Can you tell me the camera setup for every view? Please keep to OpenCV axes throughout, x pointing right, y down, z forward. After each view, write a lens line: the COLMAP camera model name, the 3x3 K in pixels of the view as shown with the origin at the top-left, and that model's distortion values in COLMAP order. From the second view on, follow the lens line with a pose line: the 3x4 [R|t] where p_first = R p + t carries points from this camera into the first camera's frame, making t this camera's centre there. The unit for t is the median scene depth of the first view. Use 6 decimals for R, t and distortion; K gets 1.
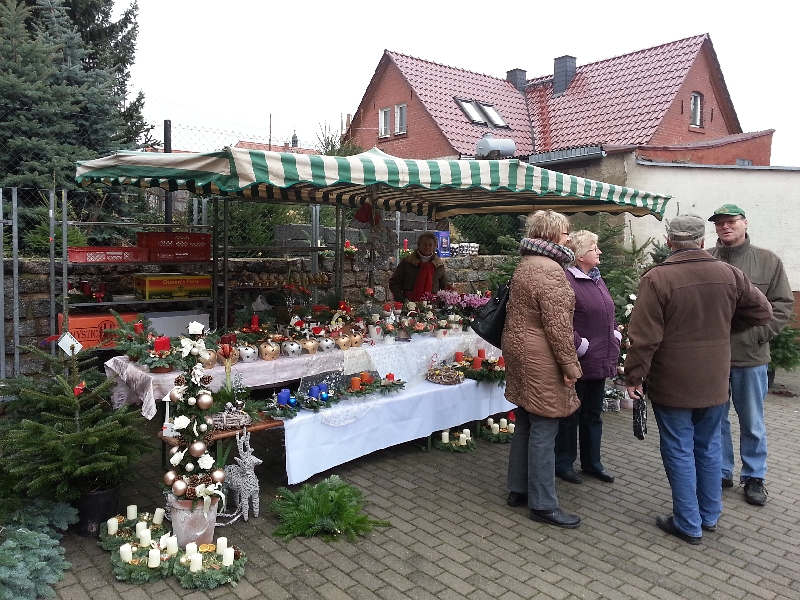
lens RADIAL K [[639.1, 0, 393.8], [0, 639.1, 294.7], [0, 0, 1]] dist [0.052161, -0.052345]
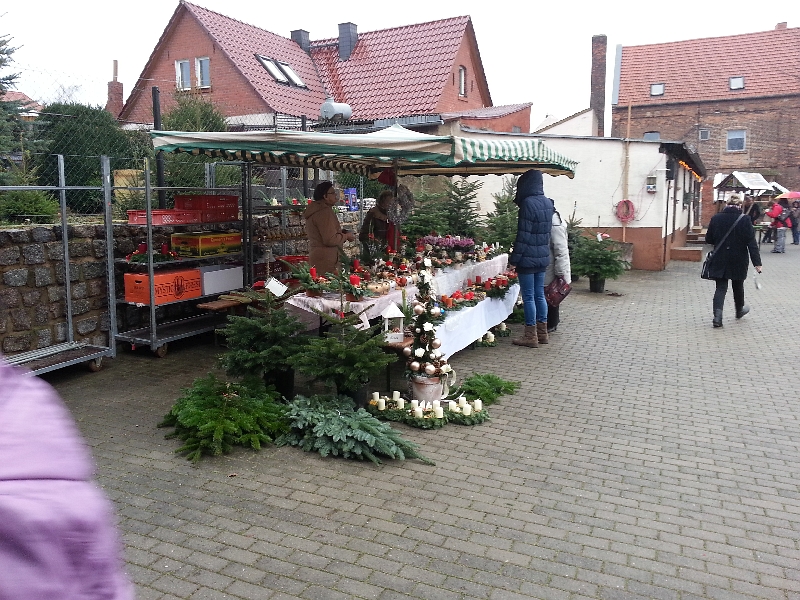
lens RADIAL K [[639.1, 0, 378.1], [0, 639.1, 296.2], [0, 0, 1]] dist [0.052161, -0.052345]
pose [[0.912341, -0.084055, 0.400710, -0.181973], [0.053655, 0.994805, 0.086513, -0.001092], [-0.405901, -0.057429, 0.912111, -0.045729]]
